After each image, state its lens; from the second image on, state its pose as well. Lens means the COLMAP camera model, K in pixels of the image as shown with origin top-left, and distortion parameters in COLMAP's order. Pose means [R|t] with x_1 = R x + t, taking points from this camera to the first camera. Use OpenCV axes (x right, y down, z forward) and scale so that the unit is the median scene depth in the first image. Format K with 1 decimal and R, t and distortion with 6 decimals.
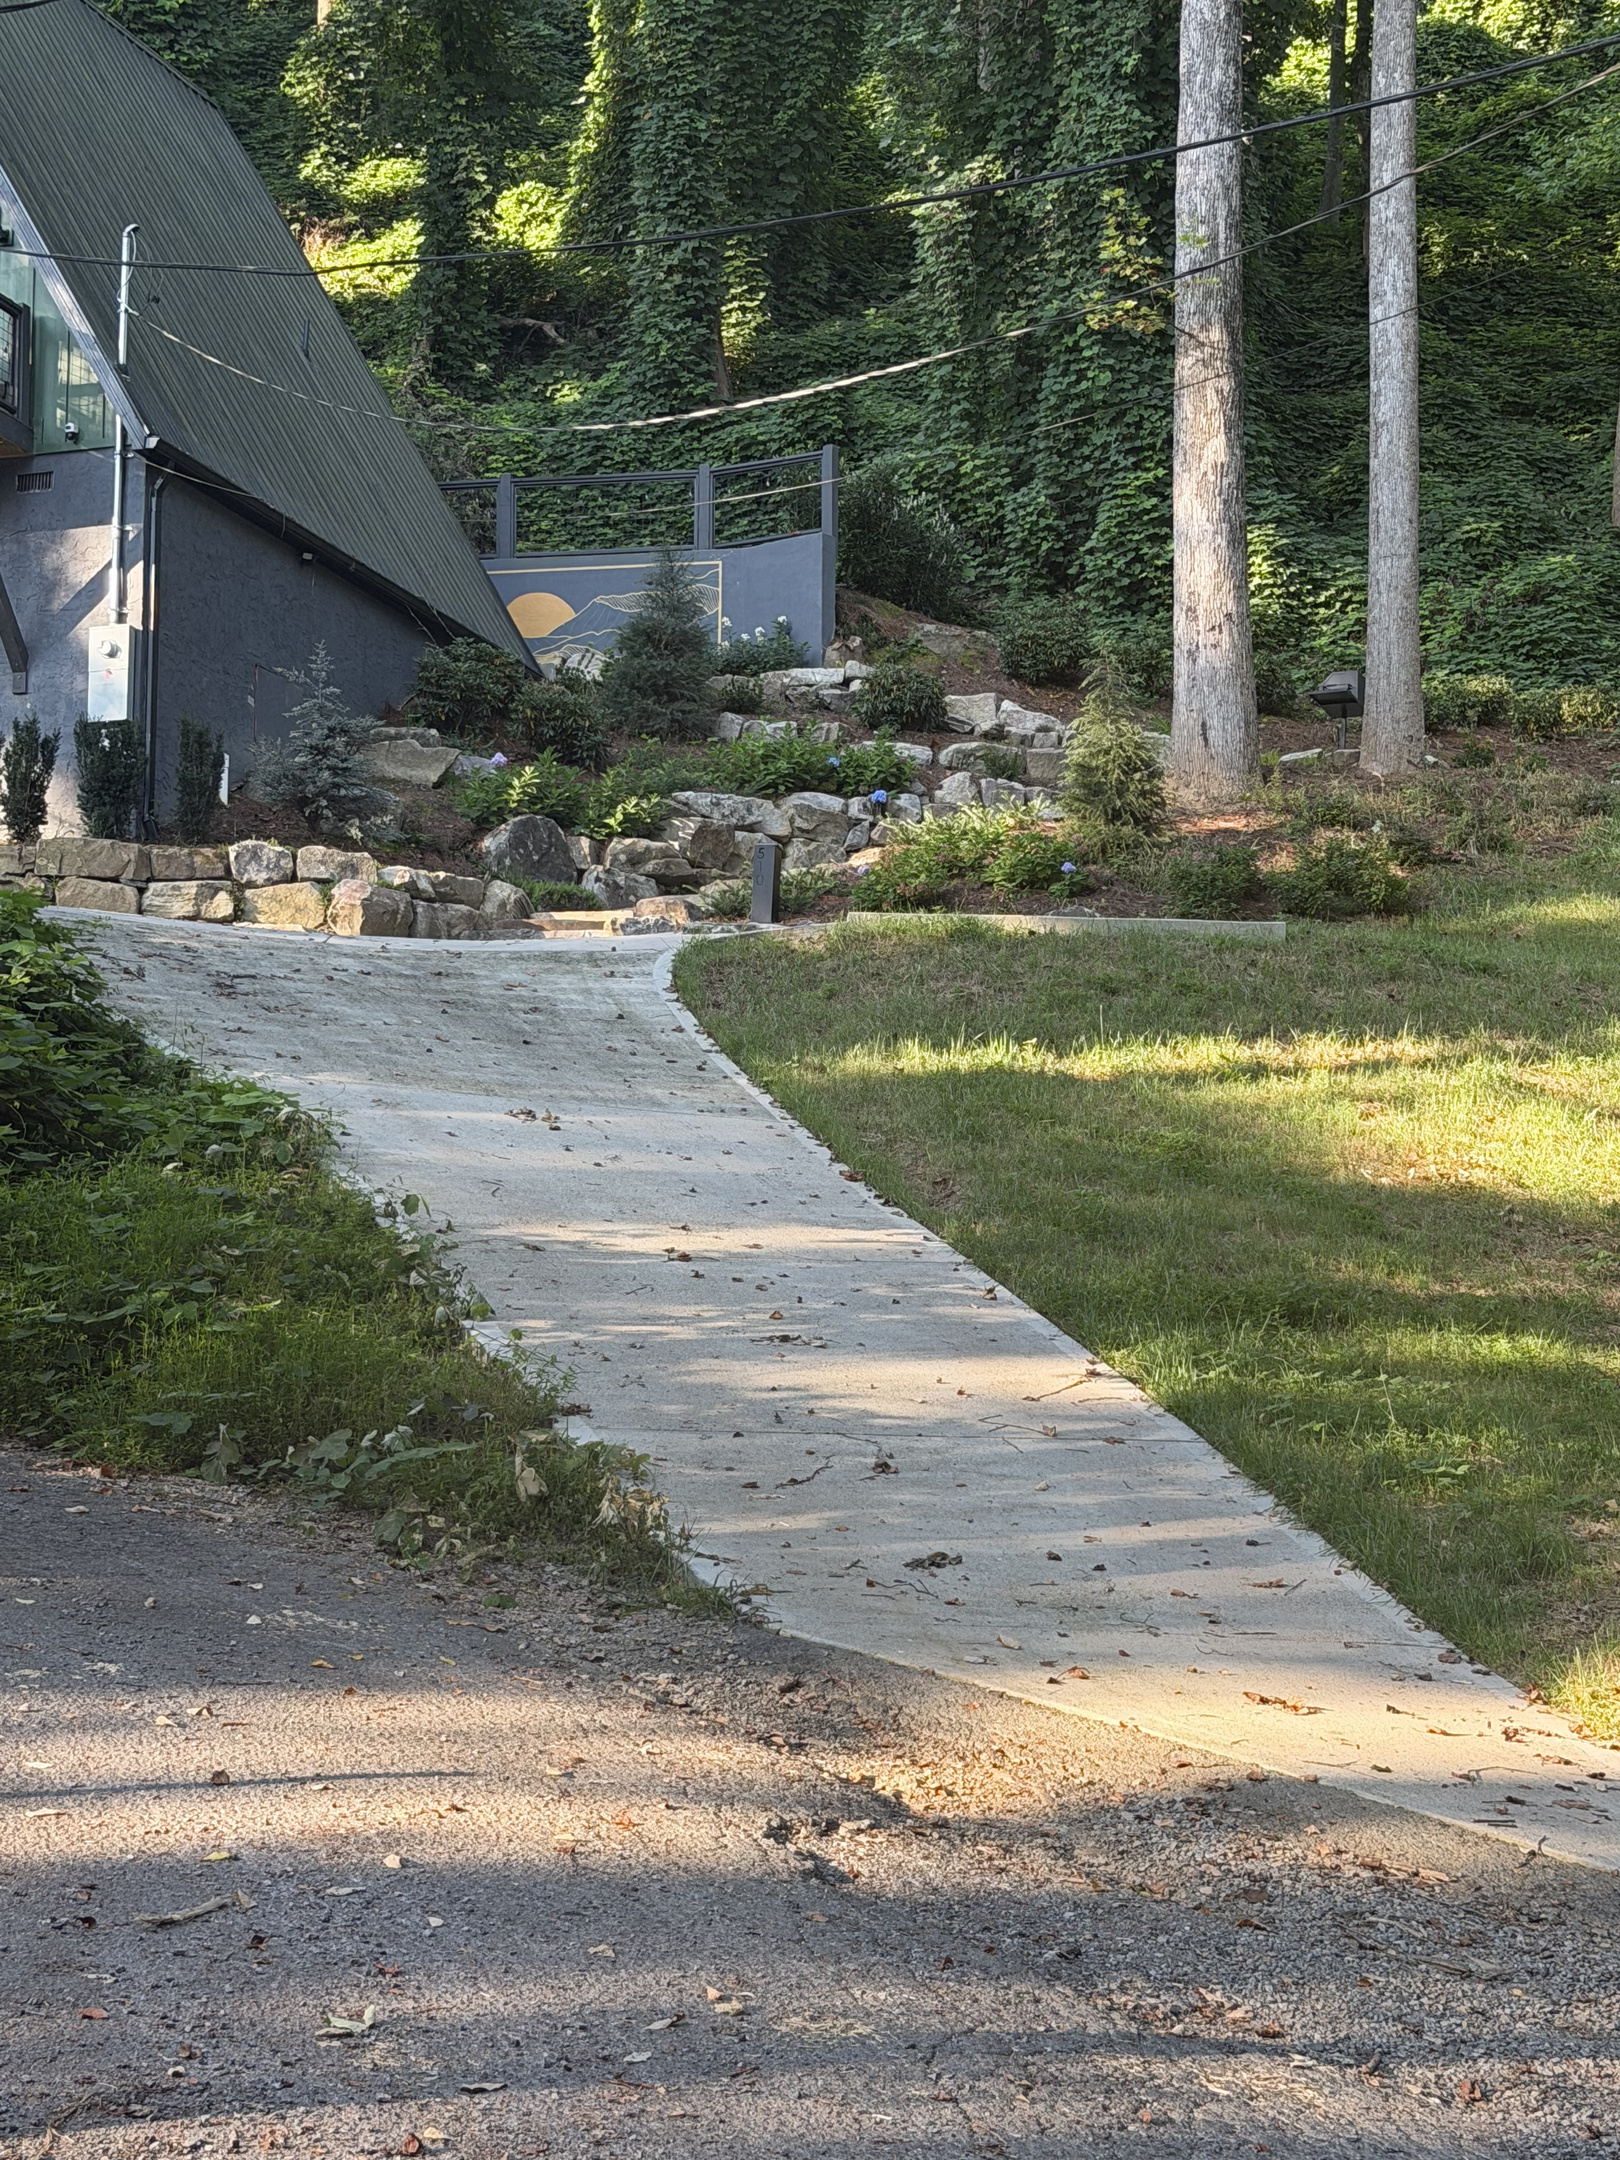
lens RADIAL K [[3777.9, 0, 810.2], [0, 3777.9, 1079.4], [0, 0, 1]] dist [0.167961, 0.000000]
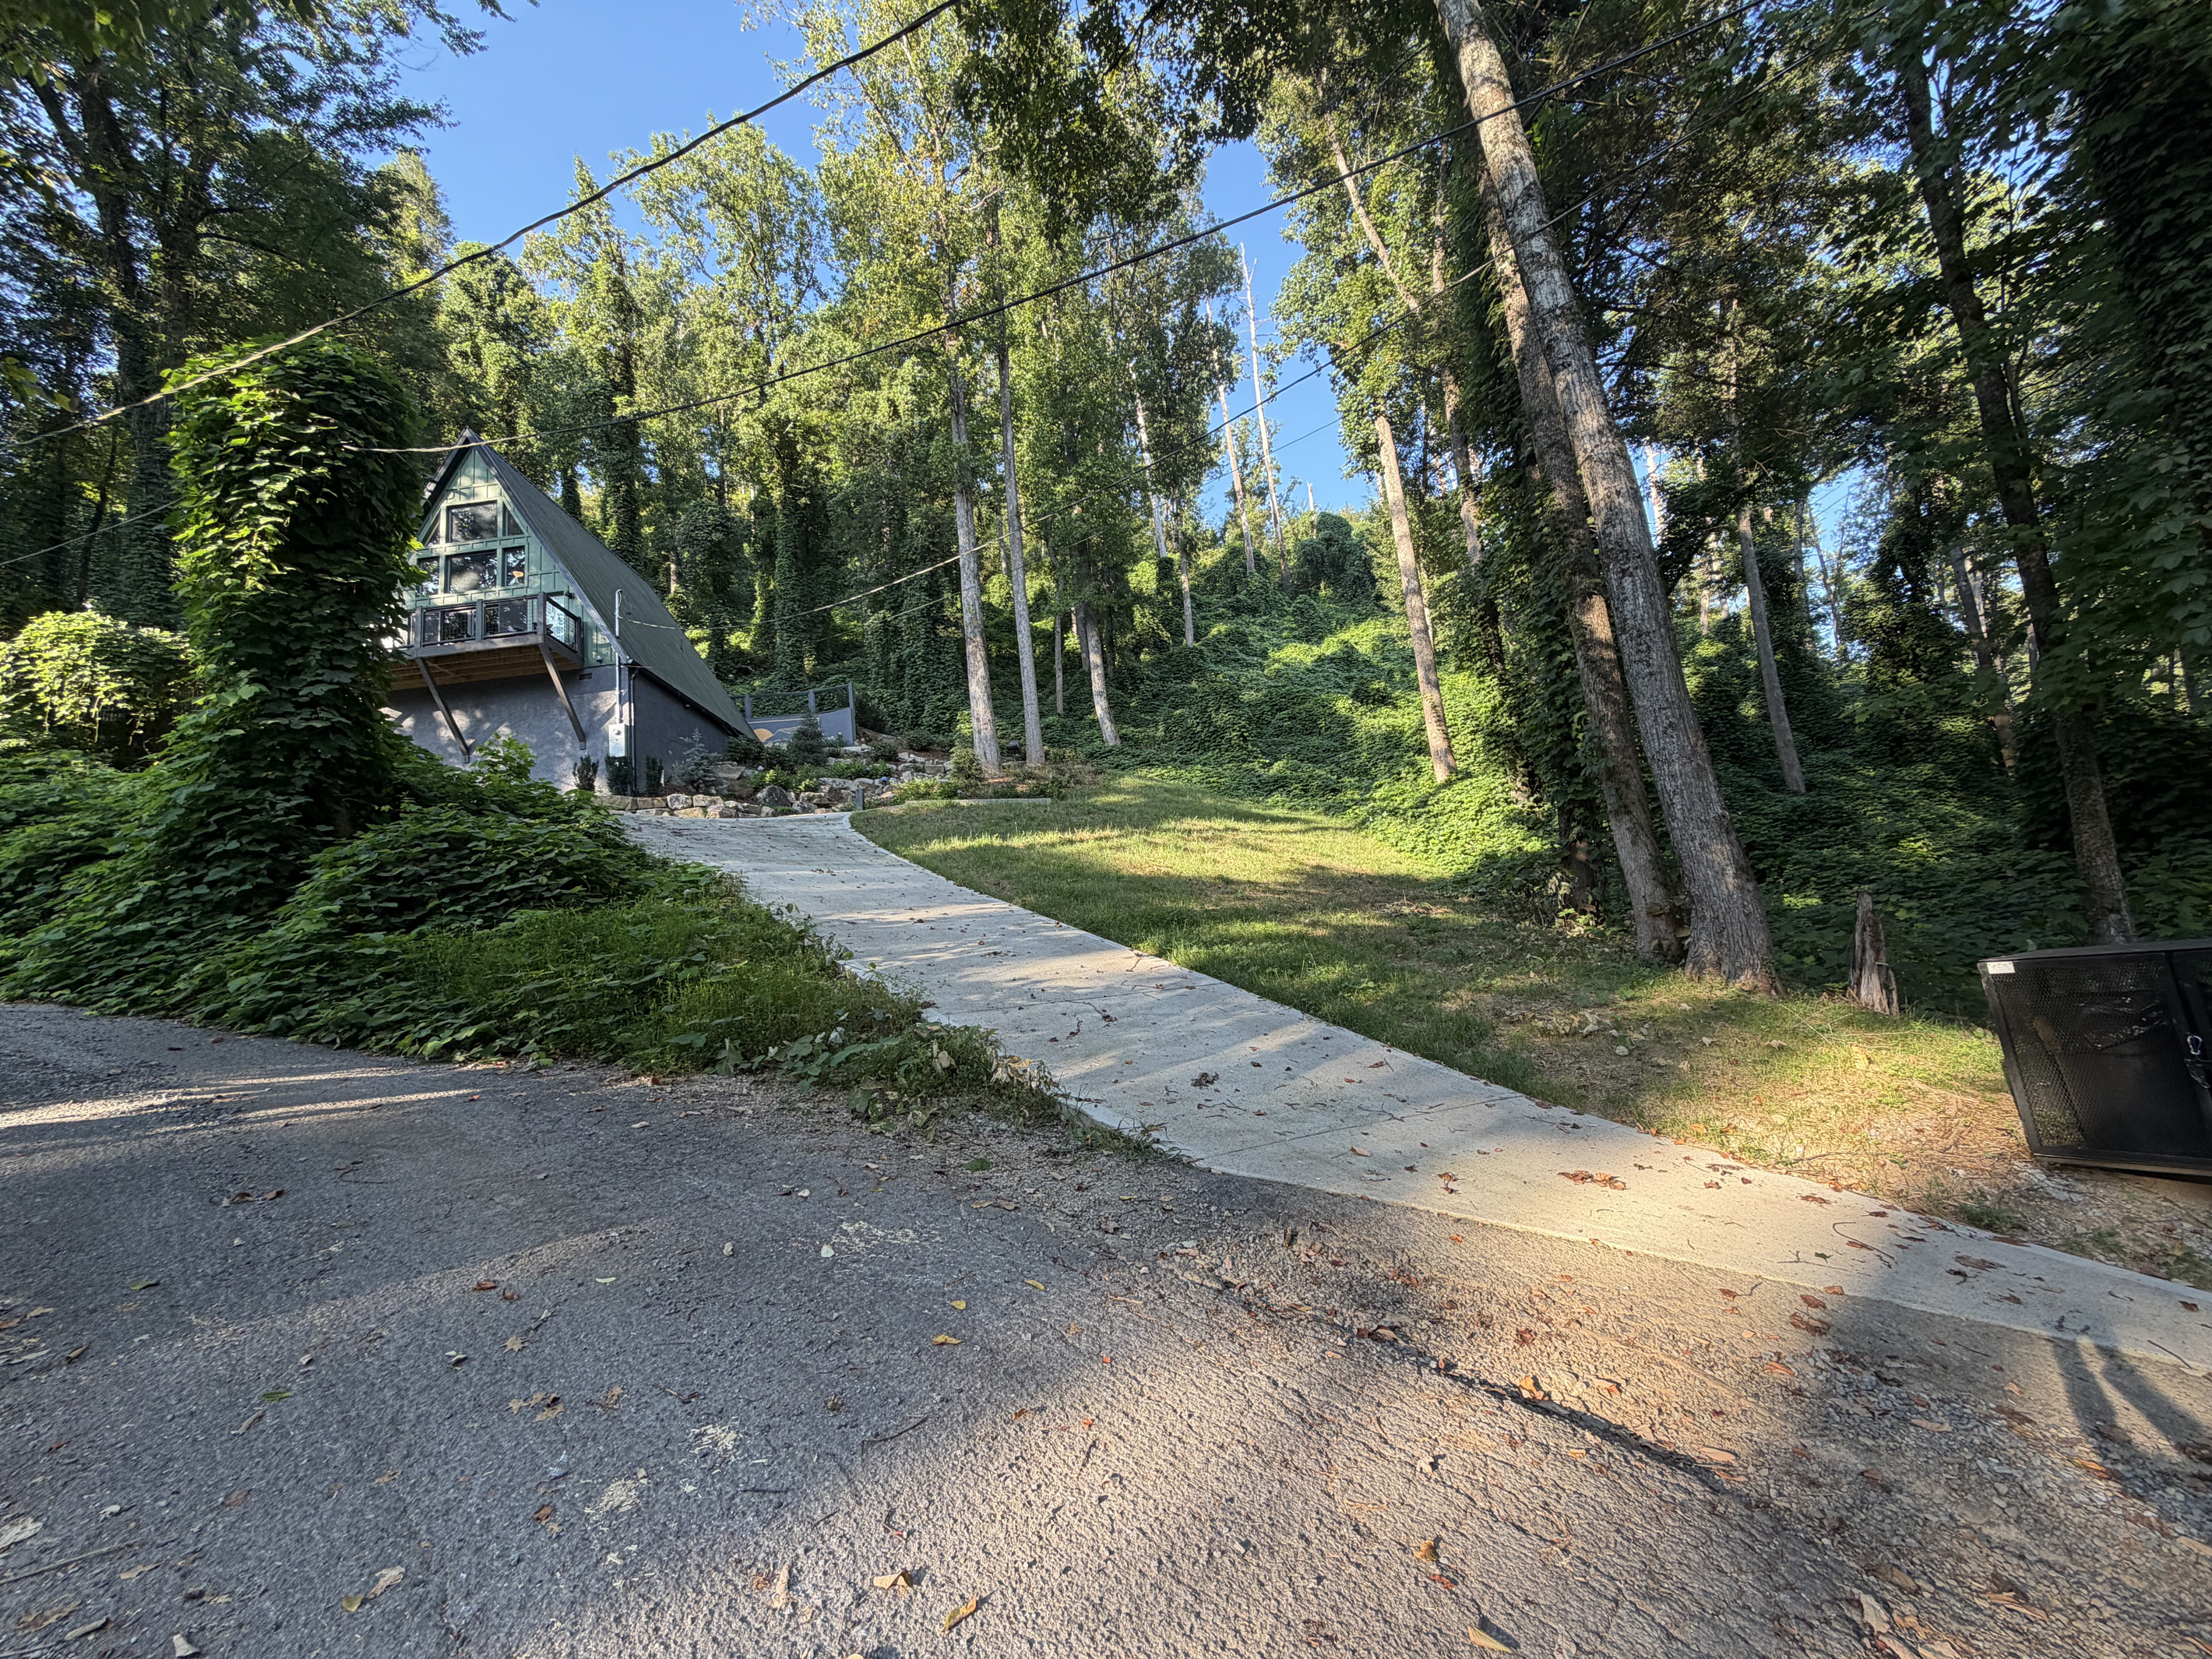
lens RADIAL K [[884.4, 0, 1103.1], [0, 884.4, 827.9], [0, 0, 1]] dist [0.002370, 0.000105]
pose [[0.946885, -0.056522, 0.316566, -0.053518], [0.072353, 0.996637, -0.038470, 0.011166], [-0.313327, 0.059332, 0.947790, 0.262601]]
